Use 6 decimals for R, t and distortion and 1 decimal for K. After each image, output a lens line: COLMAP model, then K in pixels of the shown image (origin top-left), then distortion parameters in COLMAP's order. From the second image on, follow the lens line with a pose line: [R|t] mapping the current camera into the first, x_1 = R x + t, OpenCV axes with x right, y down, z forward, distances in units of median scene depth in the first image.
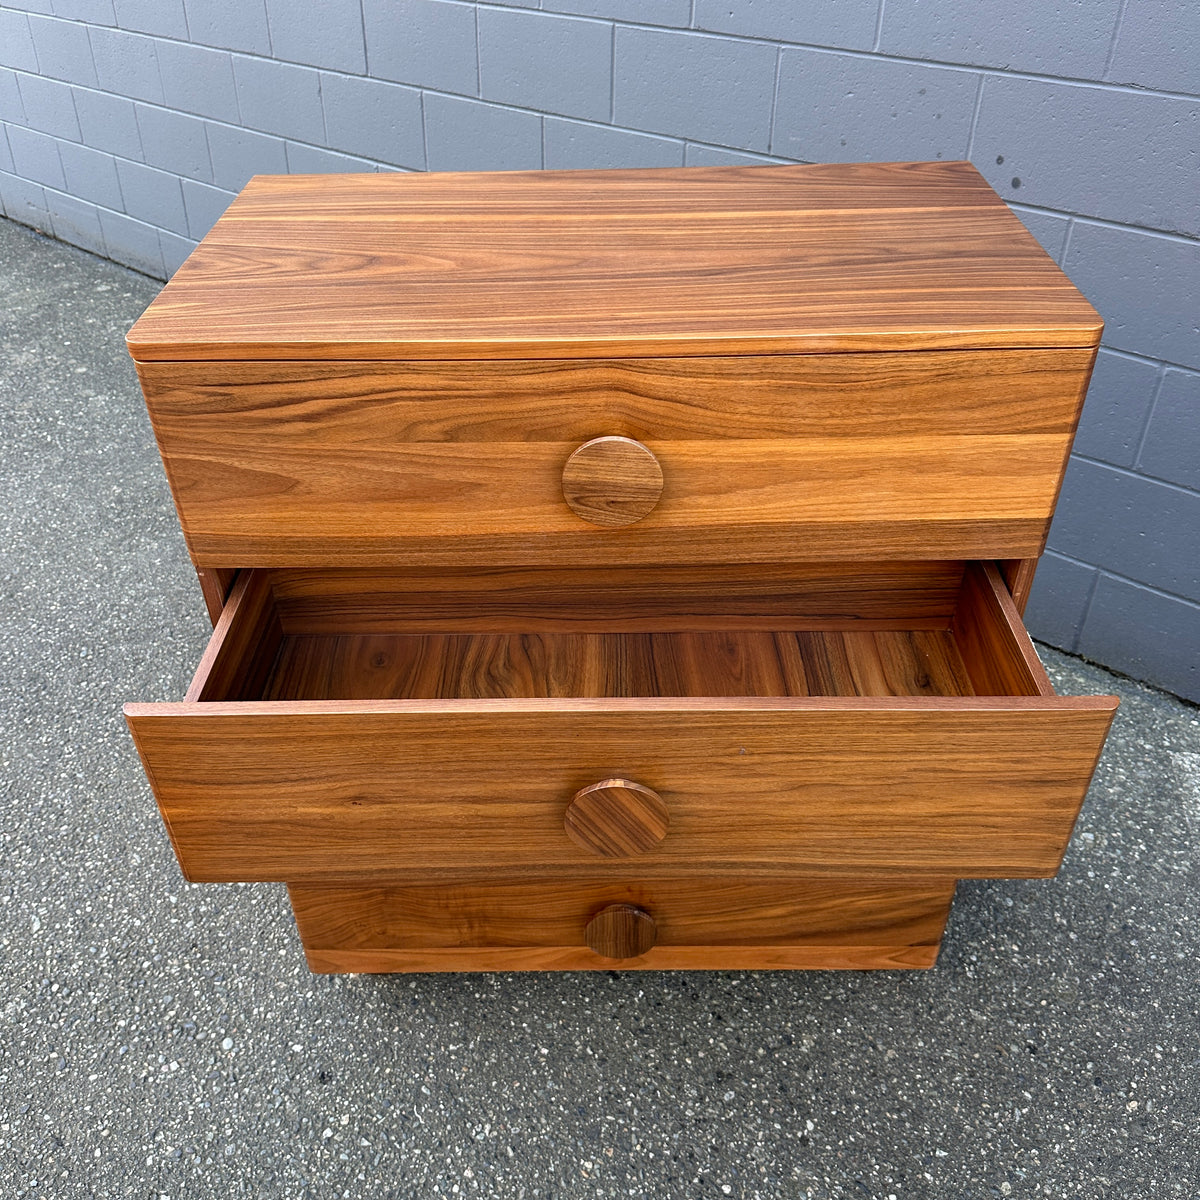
lens RADIAL K [[1127.6, 0, 596.9], [0, 1127.6, 590.6], [0, 0, 1]] dist [0.012436, 0.000000]
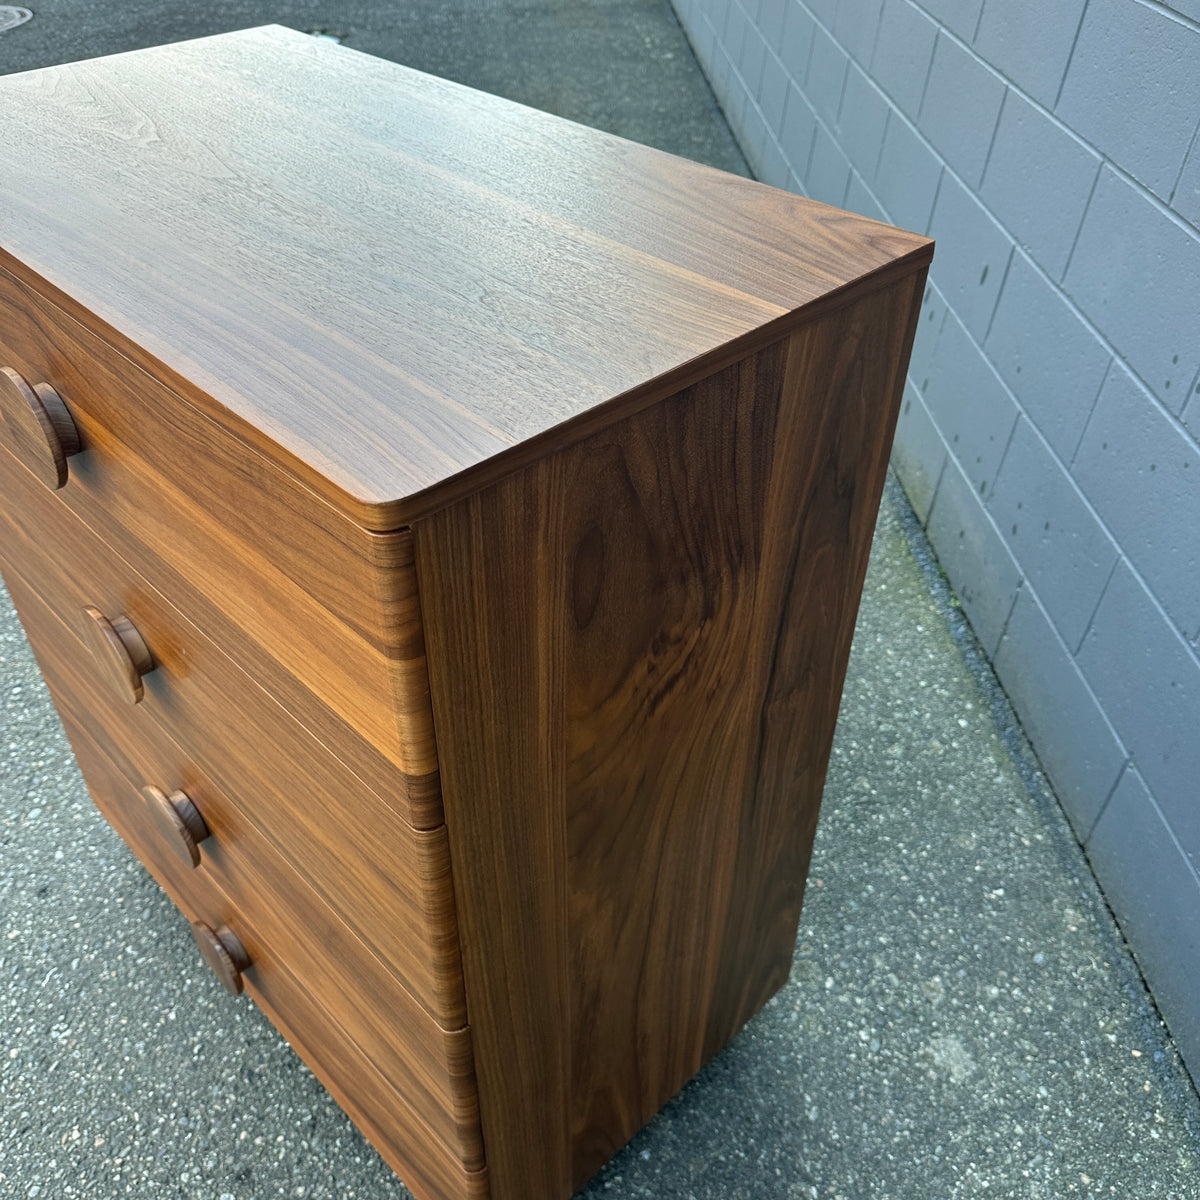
lens RADIAL K [[1127.6, 0, 587.0], [0, 1127.6, 612.0], [0, 0, 1]] dist [0.012436, 0.000000]
pose [[0.692092, 0.480801, -0.538367, 0.573276], [-0.439407, 0.872372, 0.214218, -0.253023], [0.572652, 0.088304, 0.815029, 0.431613]]
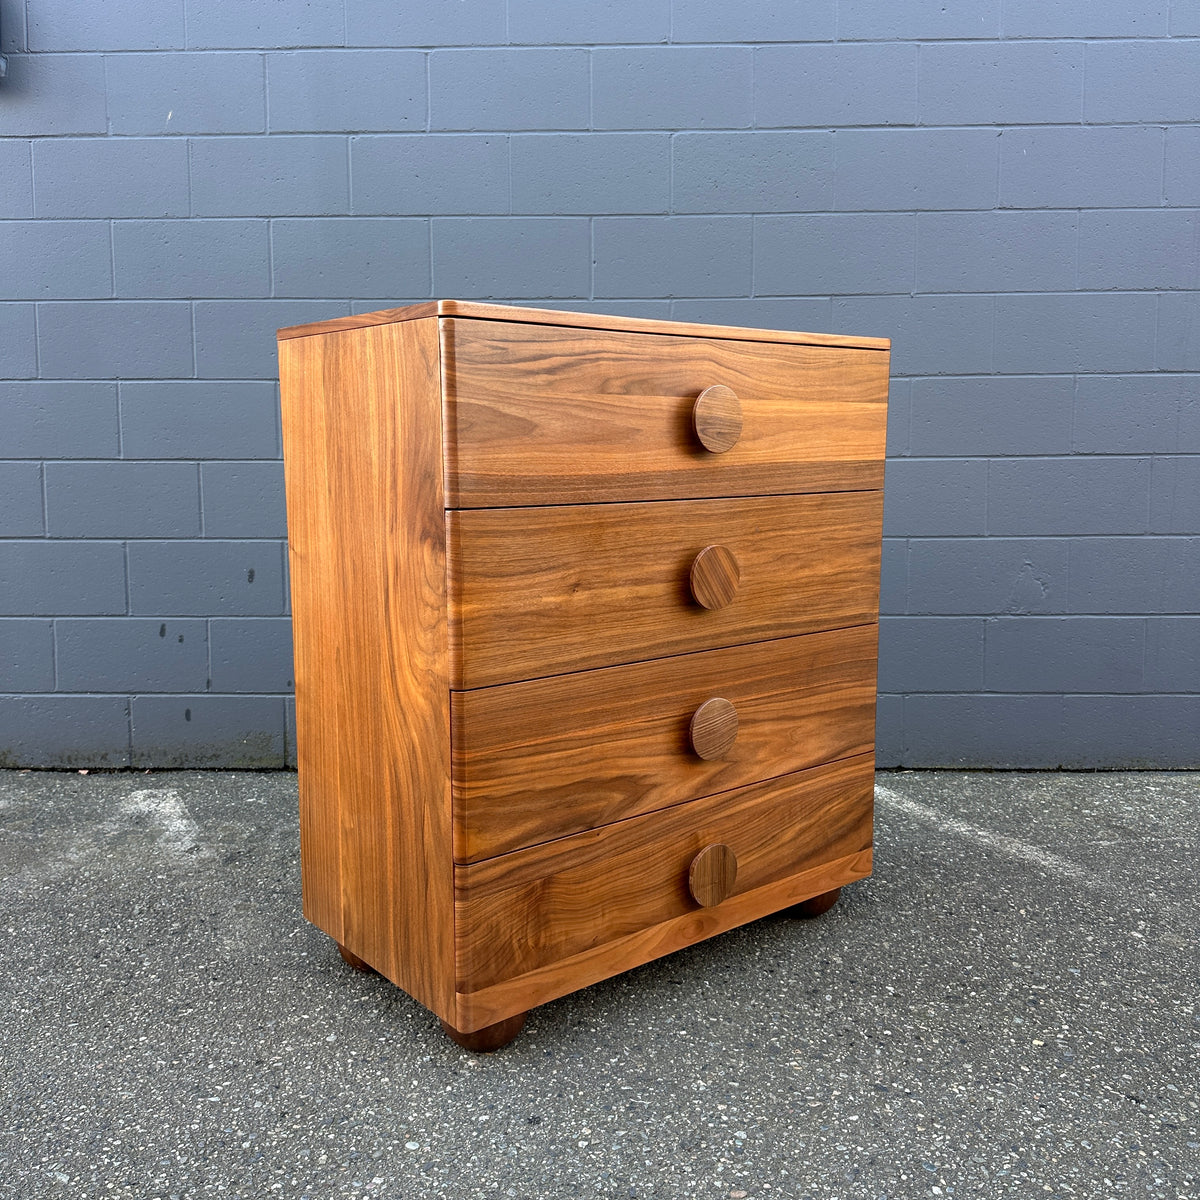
lens RADIAL K [[1127.6, 0, 610.3], [0, 1127.6, 589.3], [0, 0, 1]] dist [0.012436, 0.000000]
pose [[0.768866, -0.069622, 0.635609, -0.792312], [0.371756, 0.857451, -0.355774, 0.430802], [-0.520234, 0.509834, 0.685147, 0.109008]]
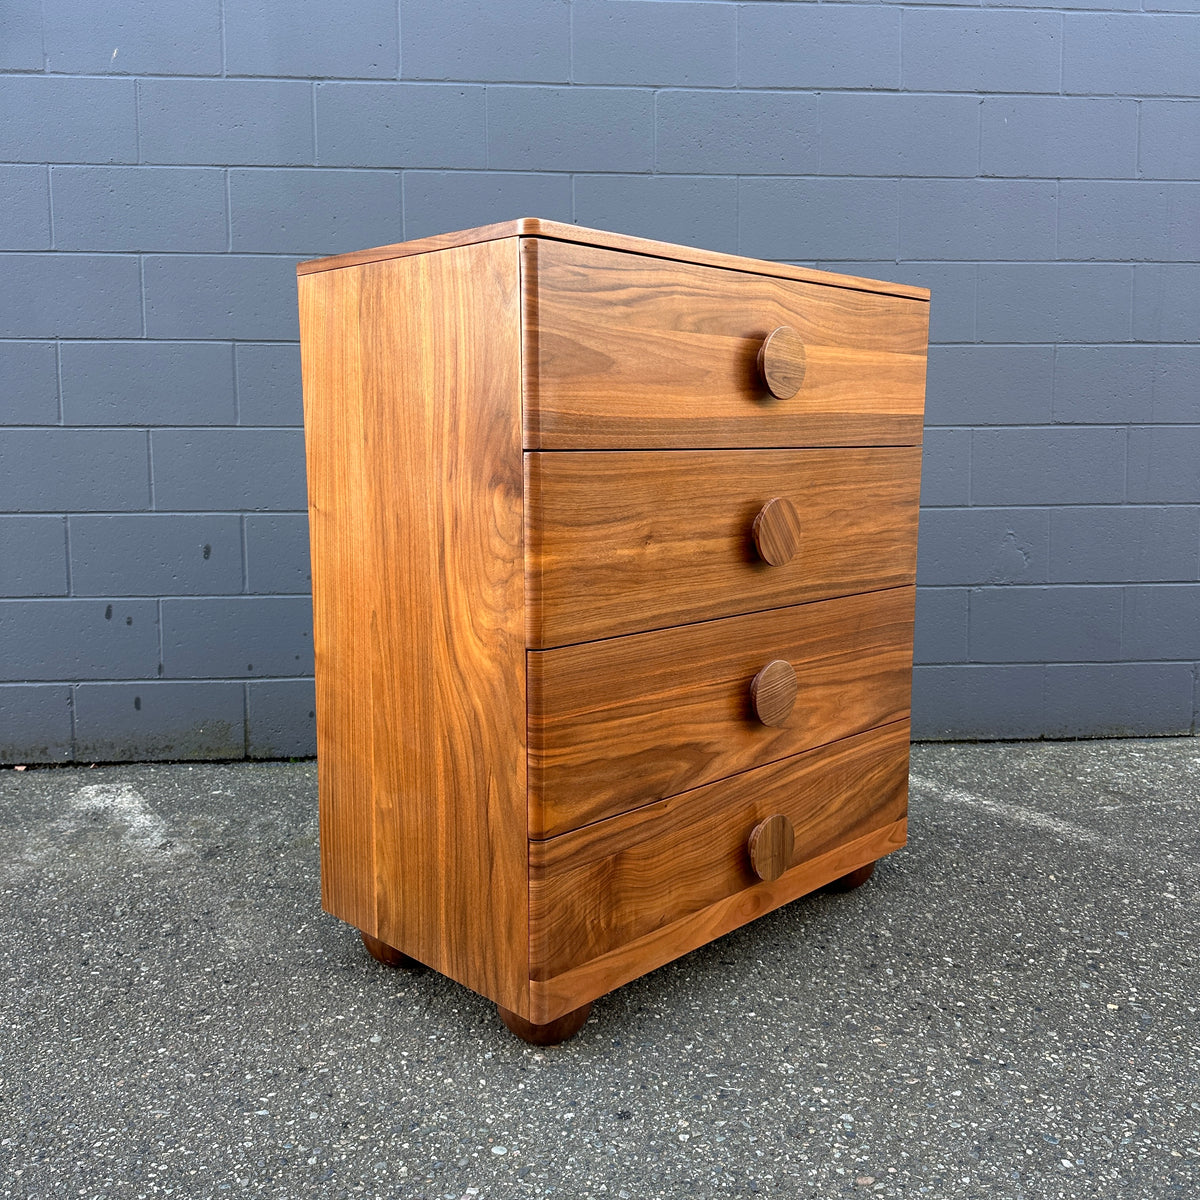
lens RADIAL K [[1127.6, 0, 610.4], [0, 1127.6, 583.8], [0, 0, 1]] dist [0.012436, 0.000000]
pose [[0.700379, -0.076526, 0.709657, -0.867446], [0.415085, 0.852498, -0.317729, 0.373041], [-0.580666, 0.517099, 0.628836, 0.269080]]
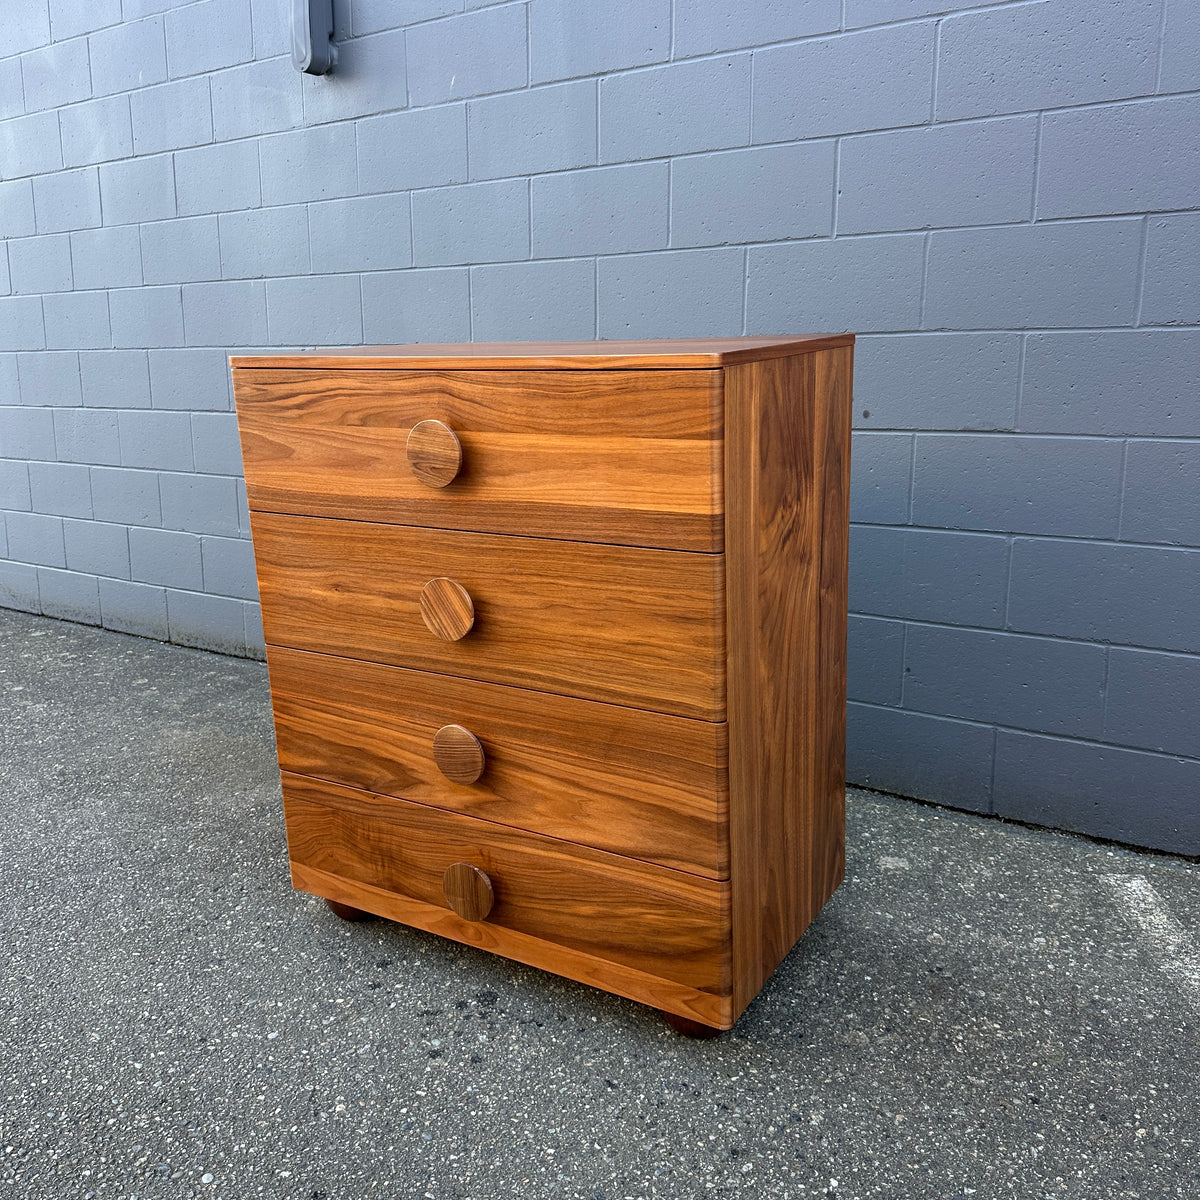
lens RADIAL K [[1127.6, 0, 611.3], [0, 1127.6, 585.1], [0, 0, 1]] dist [0.012436, 0.000000]
pose [[0.858765, 0.113662, -0.499604, 0.726620], [-0.294286, 0.907623, -0.299358, 0.326022], [0.419427, 0.404105, 0.812884, -0.041545]]
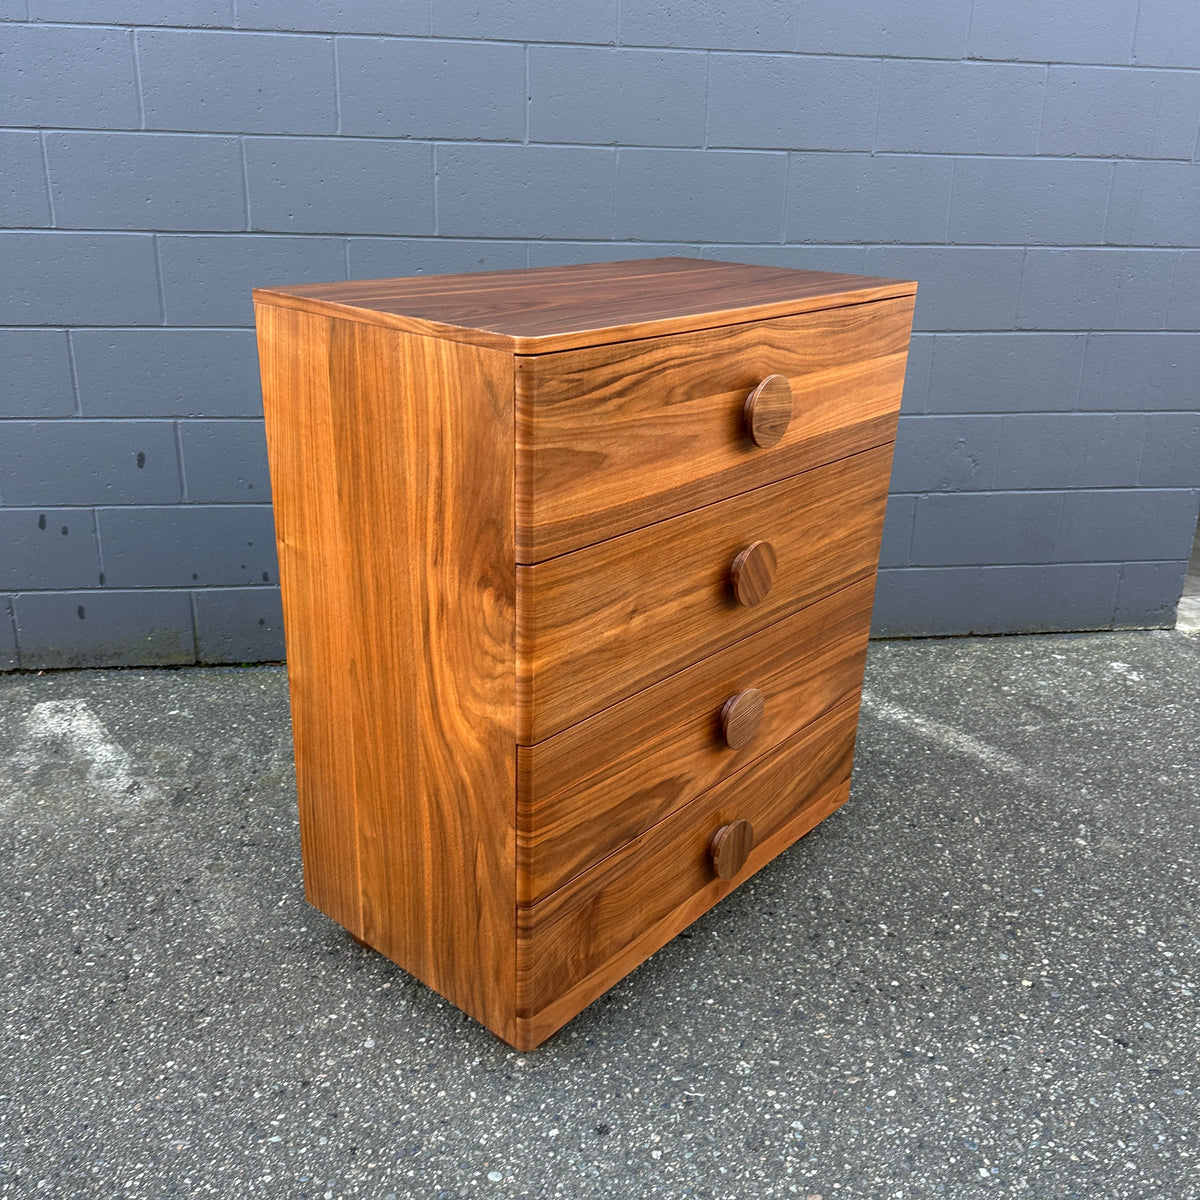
lens RADIAL K [[1127.6, 0, 611.7], [0, 1127.6, 593.6], [0, 0, 1]] dist [0.012436, 0.000000]
pose [[0.649206, -0.243645, 0.720534, -0.861827], [0.418862, 0.905247, -0.071293, 0.091180], [-0.634891, 0.348088, 0.689745, 0.175038]]
